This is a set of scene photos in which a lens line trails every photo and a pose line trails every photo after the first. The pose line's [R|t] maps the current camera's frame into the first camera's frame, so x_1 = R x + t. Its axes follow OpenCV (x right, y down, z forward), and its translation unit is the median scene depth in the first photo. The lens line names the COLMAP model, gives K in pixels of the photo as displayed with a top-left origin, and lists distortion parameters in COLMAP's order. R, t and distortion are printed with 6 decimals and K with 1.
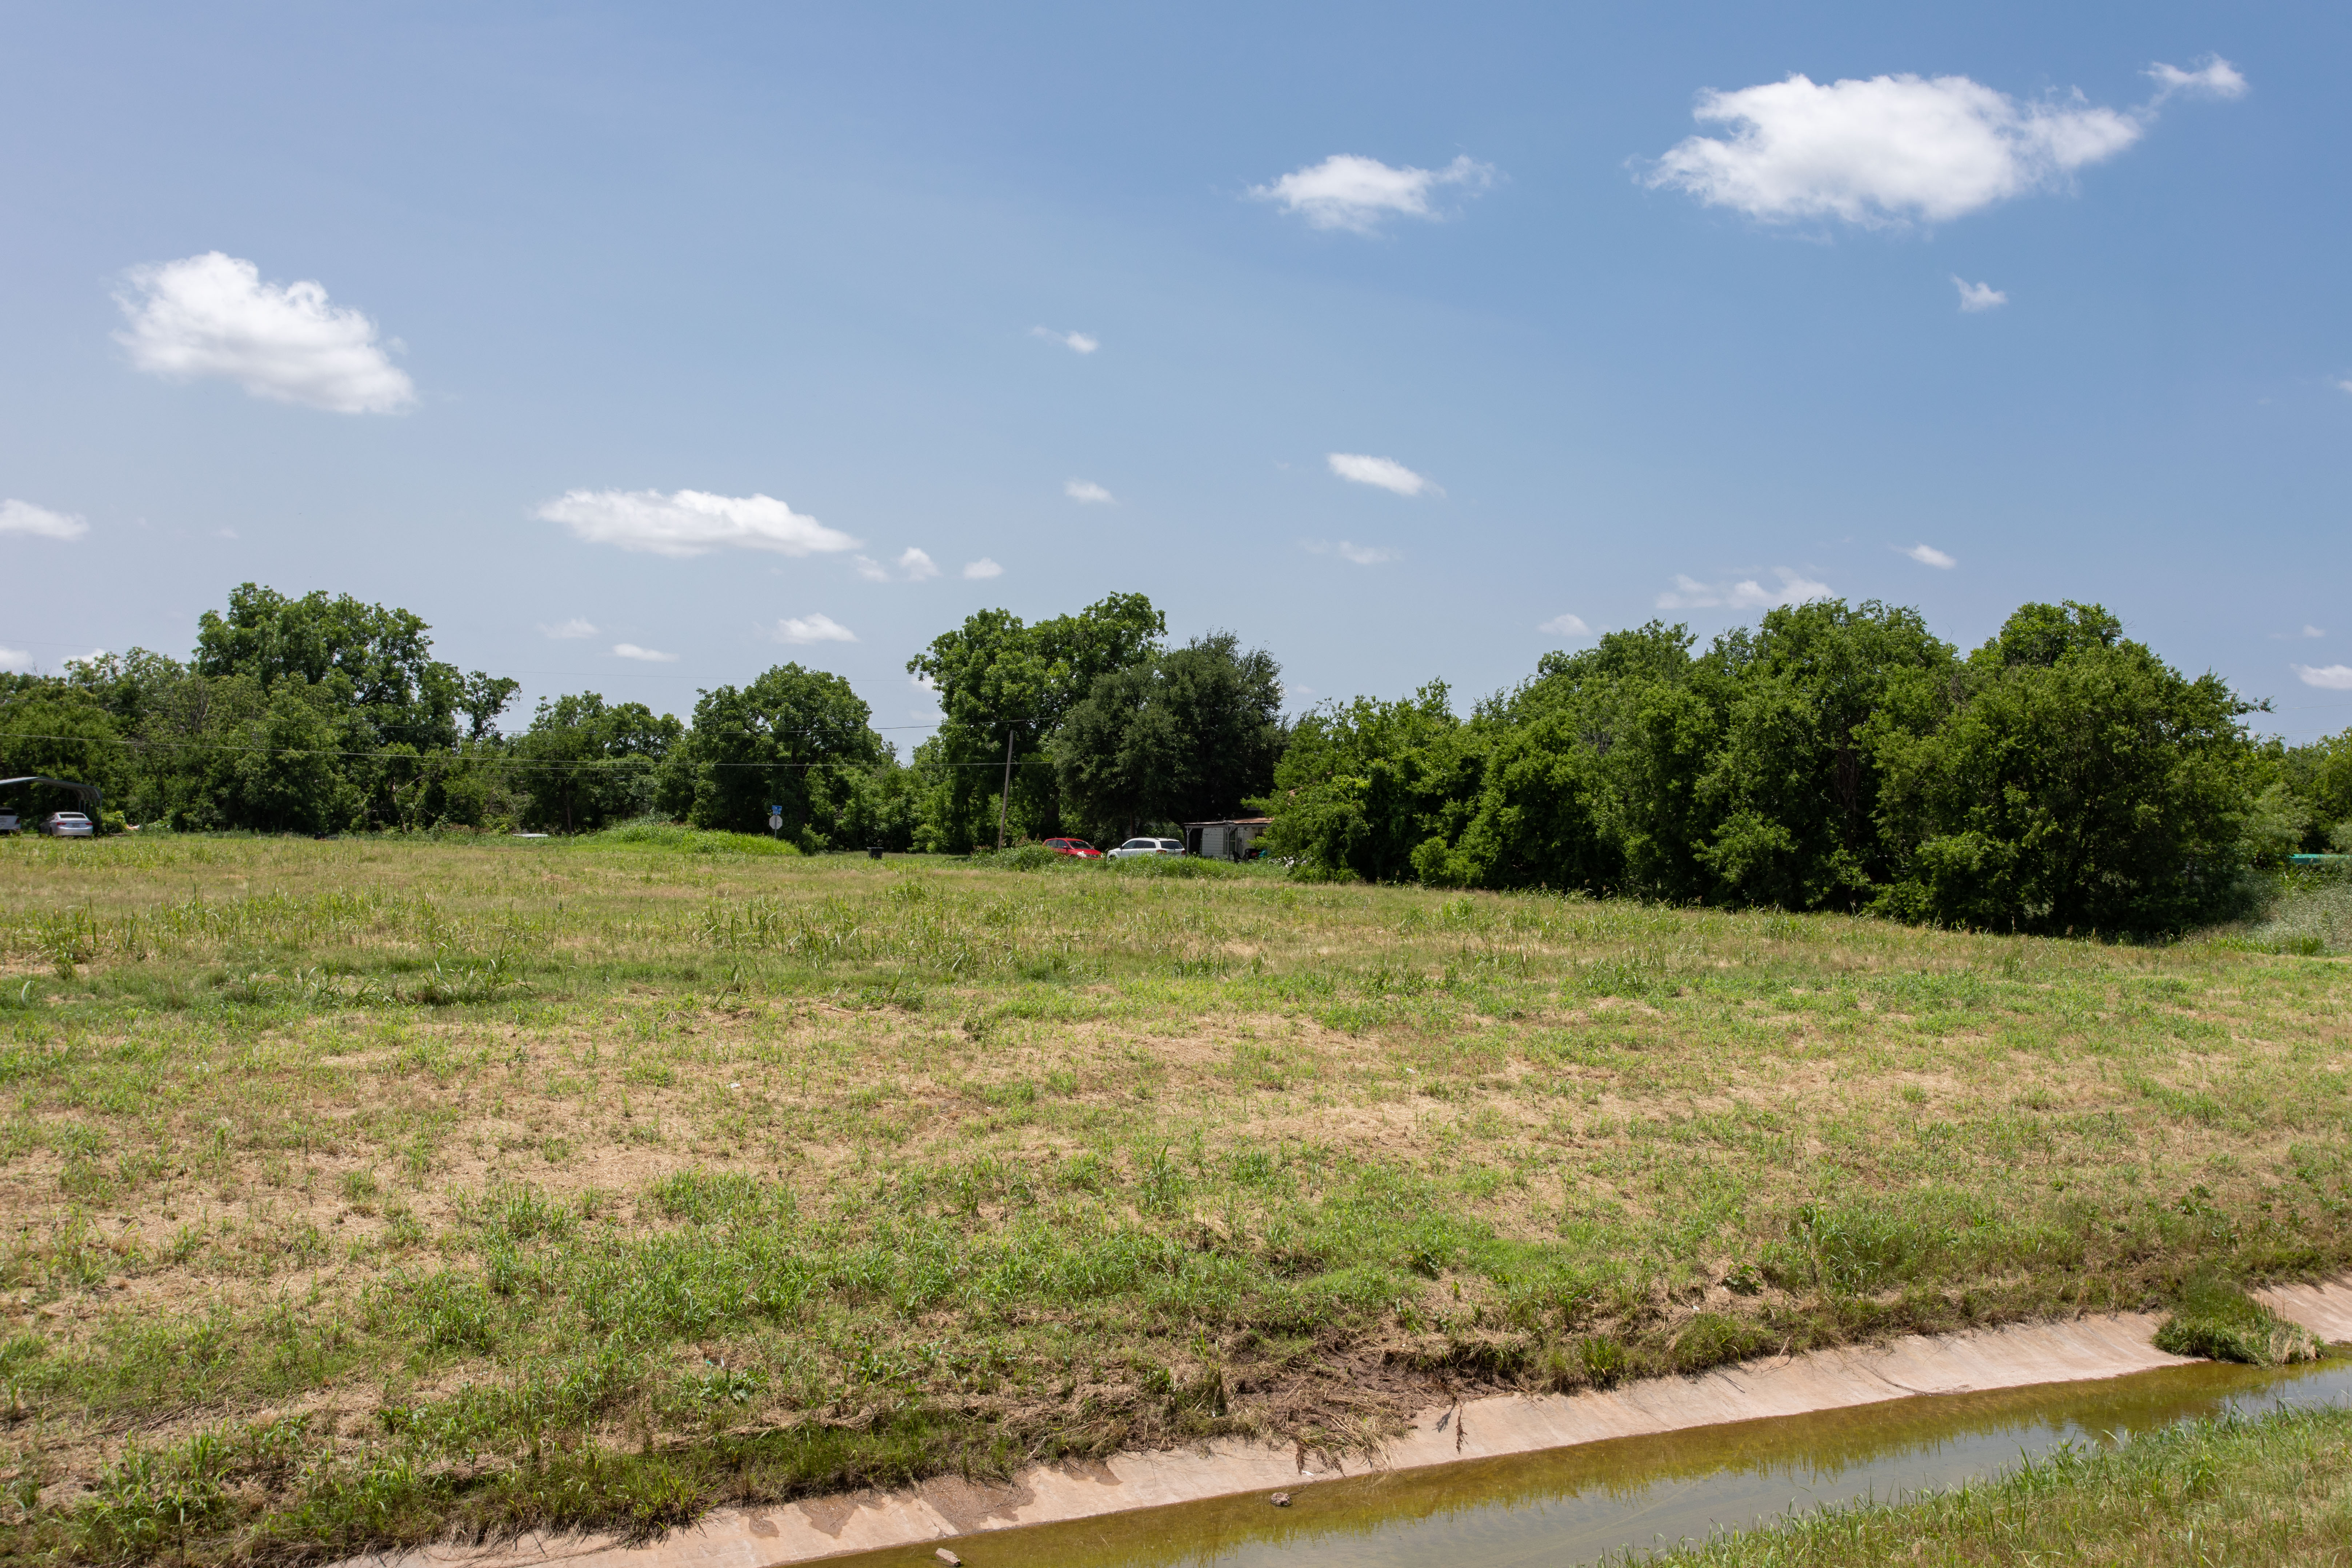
lens RADIAL K [[2252.0, 0, 1176.0], [0, 2252.0, 784.0], [0, 0, 1]] dist [0.012489, 0.003444]
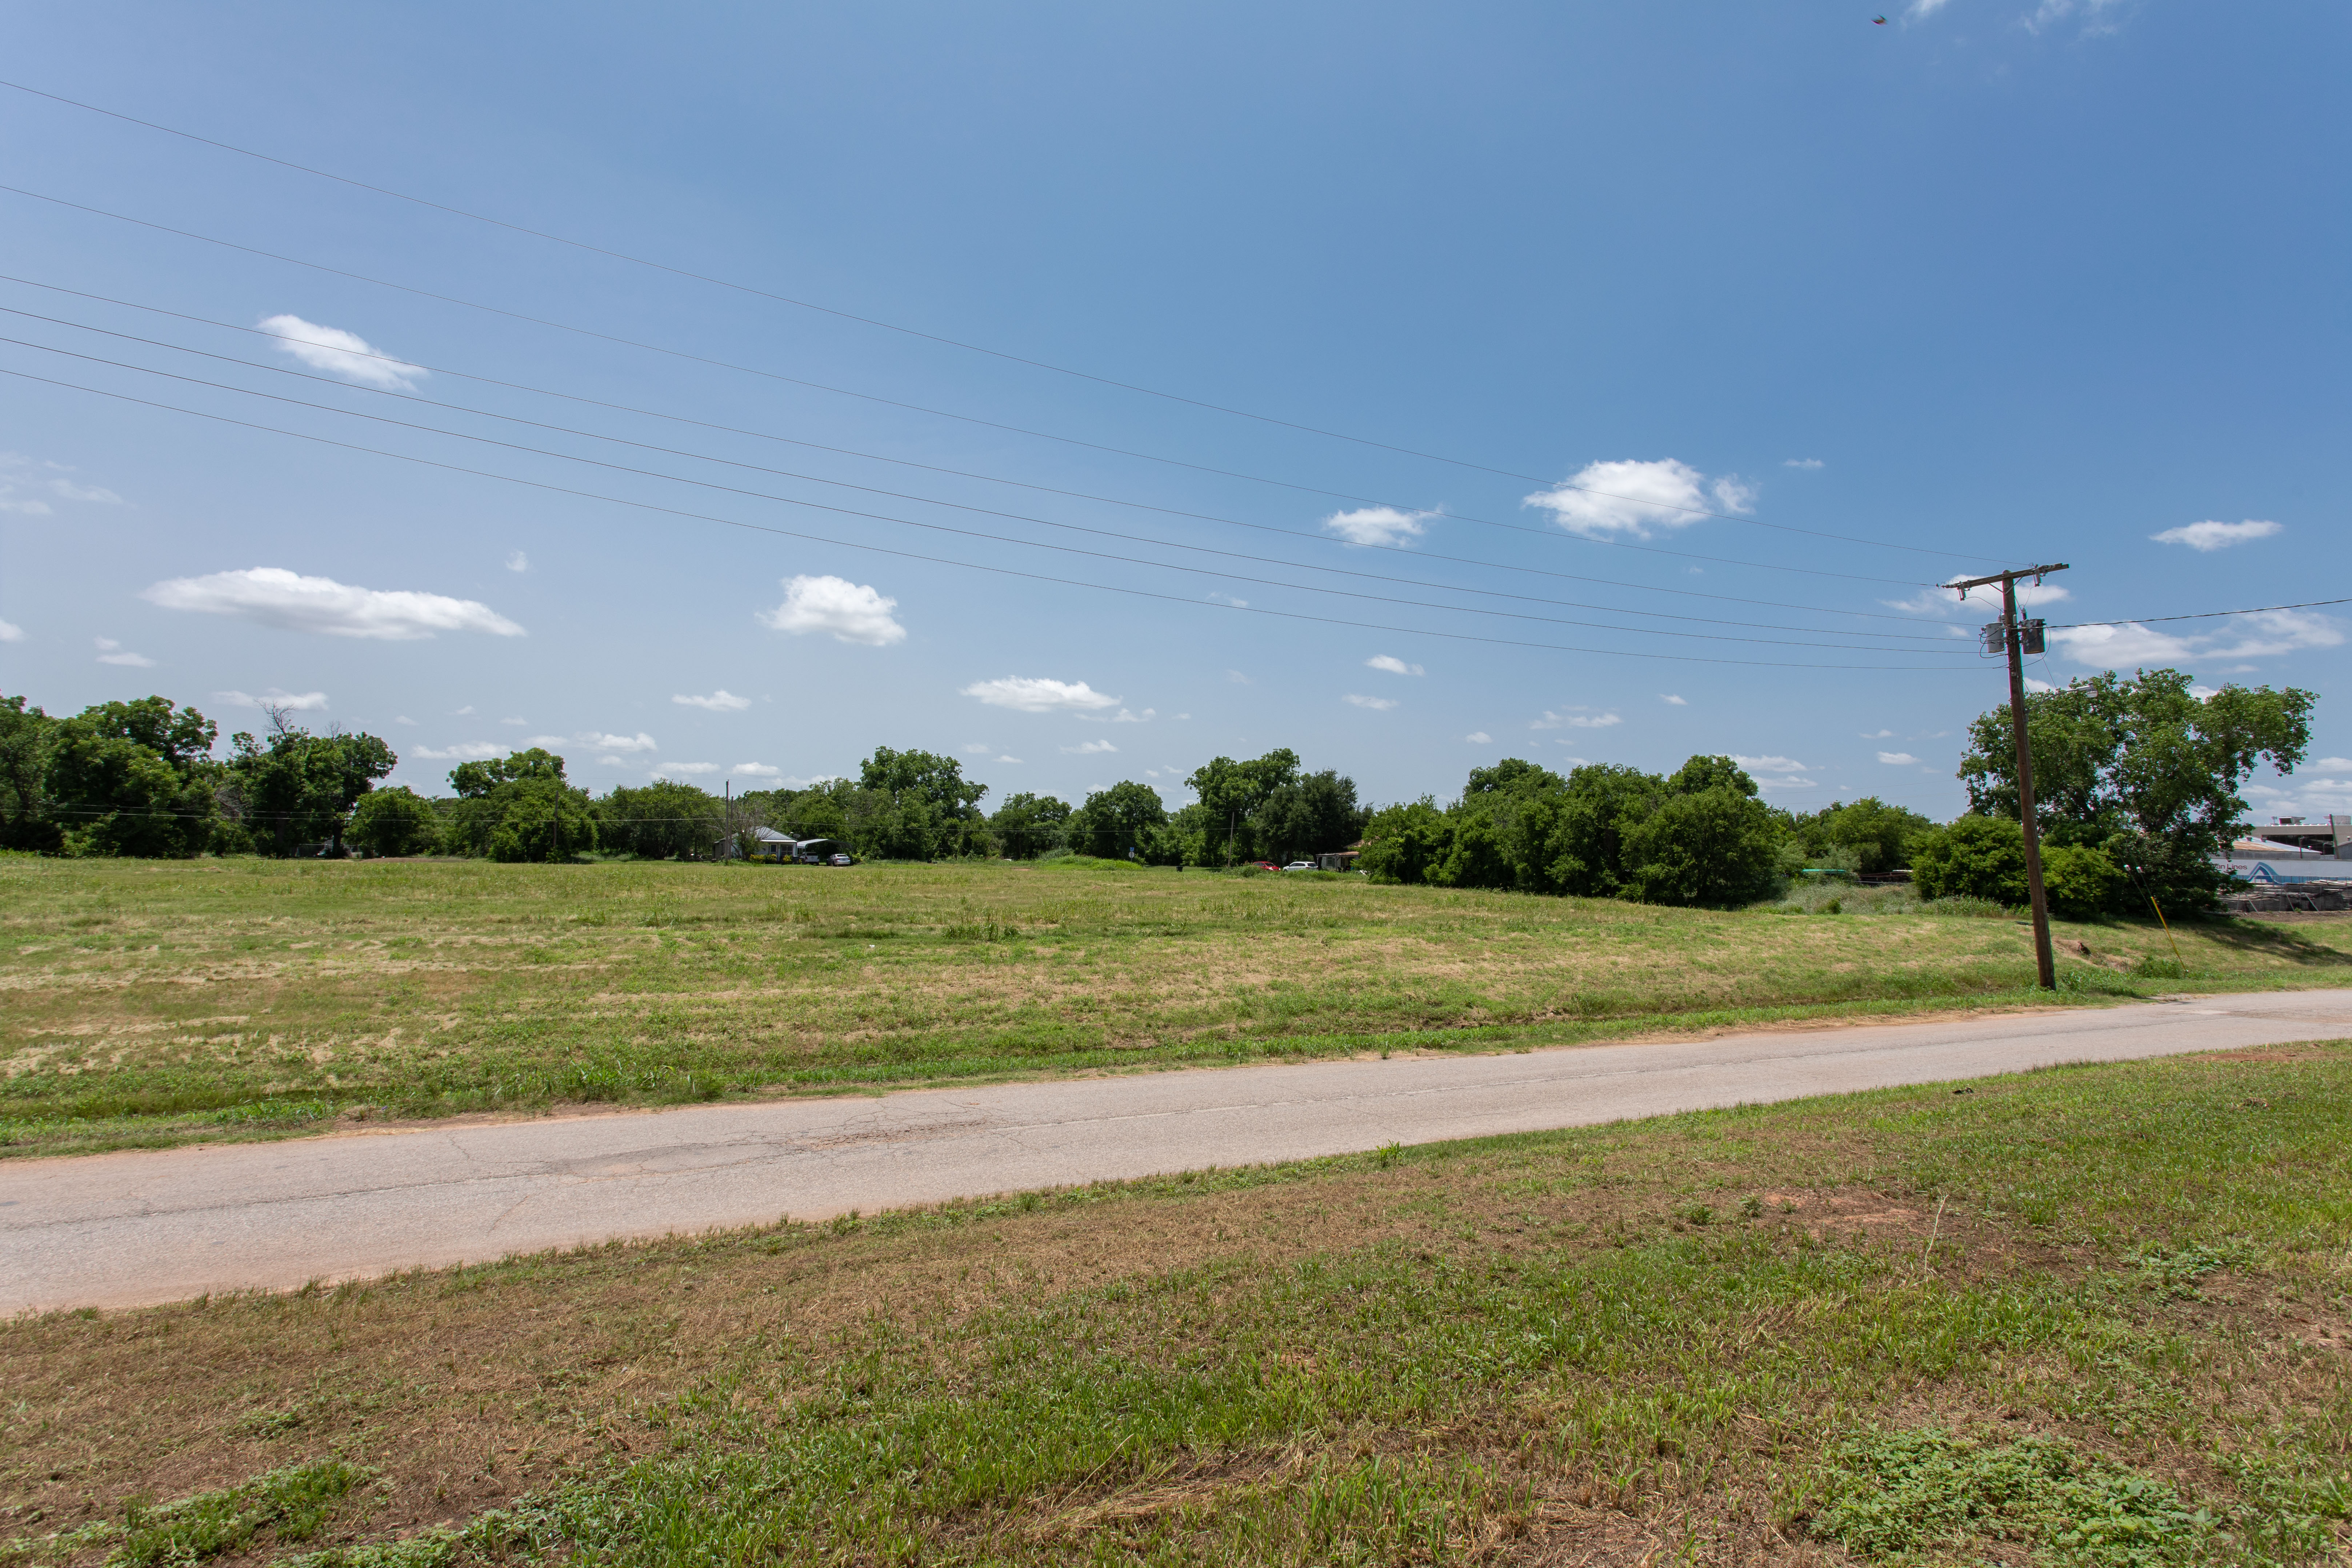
lens RADIAL K [[1166.9, 0, 1183.8], [0, 1166.9, 783.6], [0, 0, 1]] dist [0.009243, 0.000660]
pose [[0.997071, -0.012885, -0.075387, -0.069808], [0.010501, 0.999435, -0.031934, -0.031816], [0.075756, 0.031049, 0.996643, -0.322985]]
